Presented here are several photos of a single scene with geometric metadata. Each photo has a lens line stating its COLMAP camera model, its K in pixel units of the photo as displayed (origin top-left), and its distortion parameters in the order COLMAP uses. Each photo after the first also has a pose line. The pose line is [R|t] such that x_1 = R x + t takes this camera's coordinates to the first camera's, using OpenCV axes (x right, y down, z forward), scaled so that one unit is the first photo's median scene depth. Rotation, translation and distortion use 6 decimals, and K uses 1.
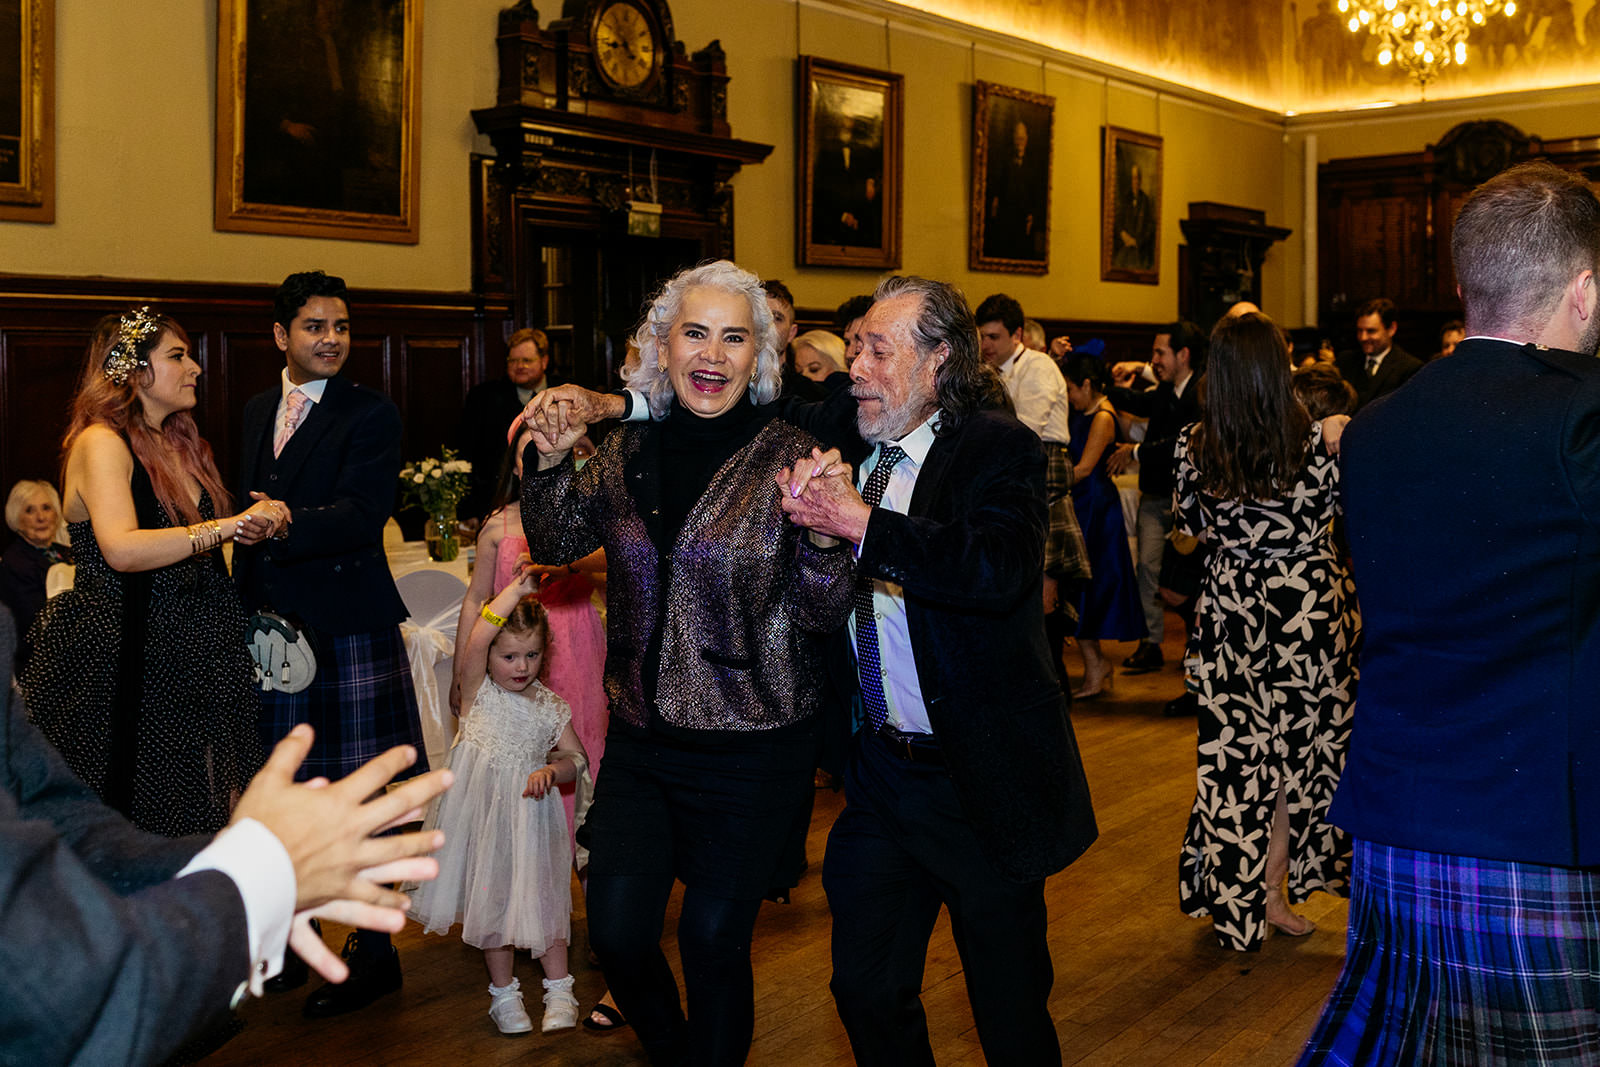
lens RADIAL K [[1682.3, 0, 755.9], [0, 1682.3, 424.9], [0, 0, 1]] dist [0.002280, -0.021192]
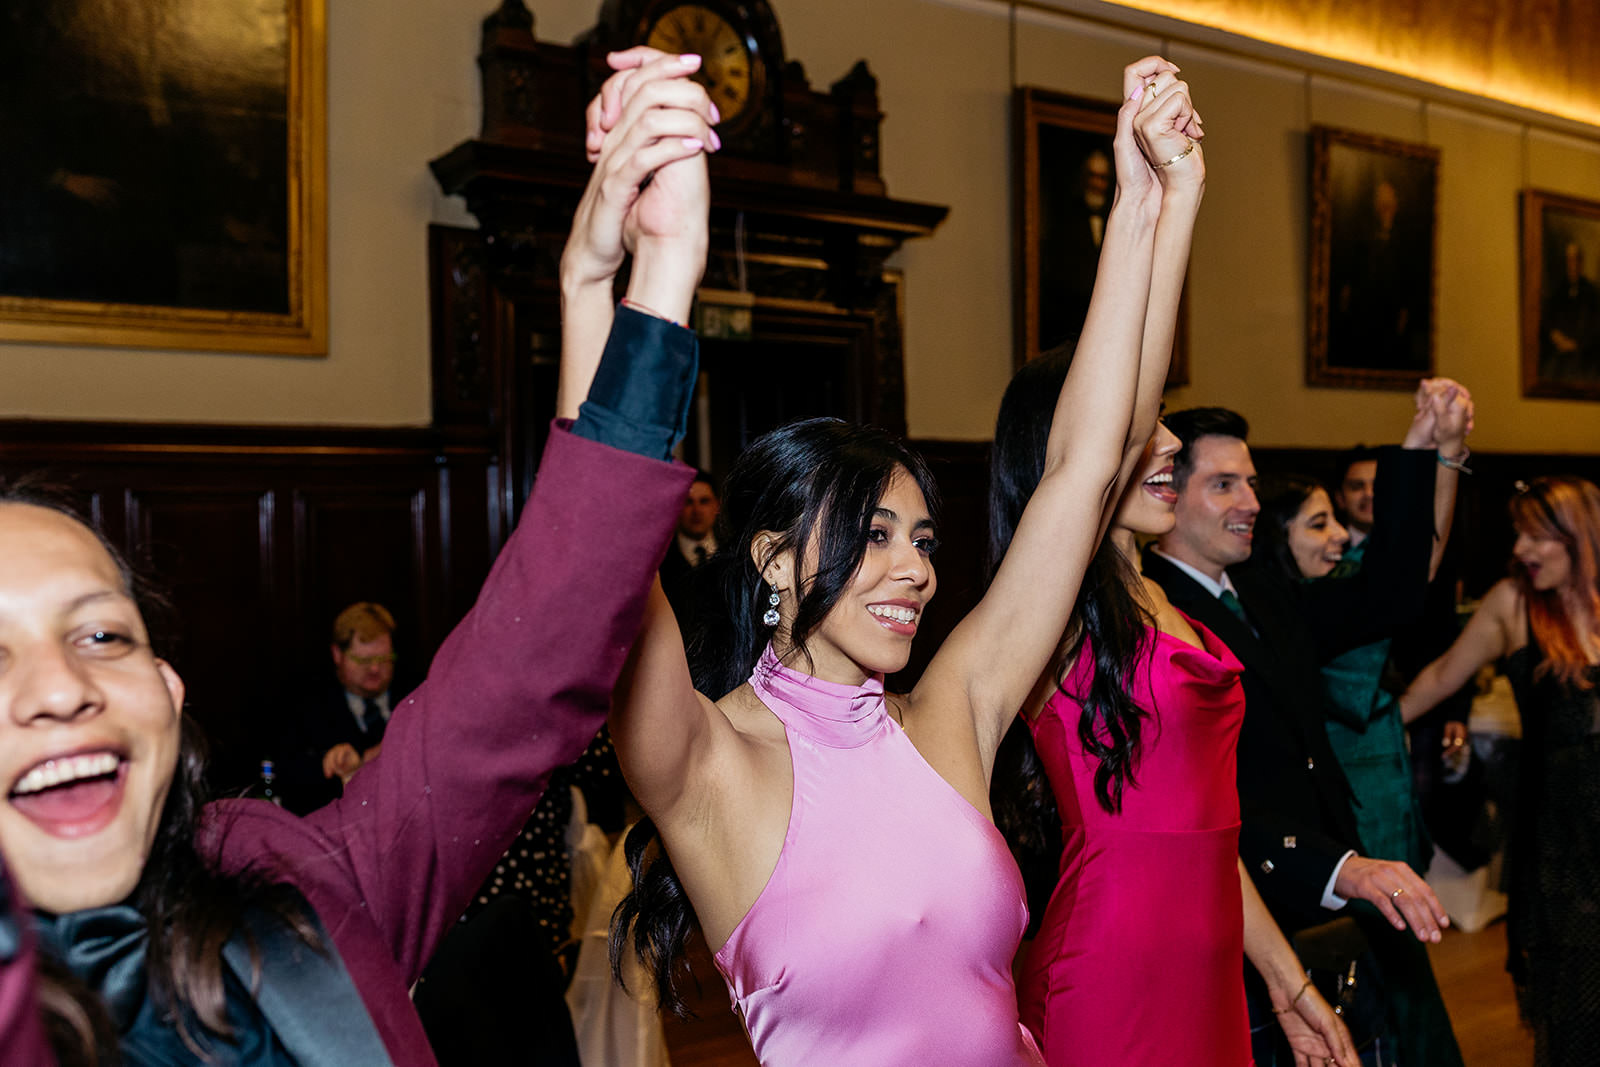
lens RADIAL K [[1449.6, 0, 801.2], [0, 1449.6, 557.1], [0, 0, 1]] dist [-0.003770, 0.001963]
pose [[0.953796, -0.011156, -0.300247, 0.106223], [0.007653, 0.999888, -0.012842, -0.011573], [0.300357, 0.009951, 0.953775, 0.337631]]
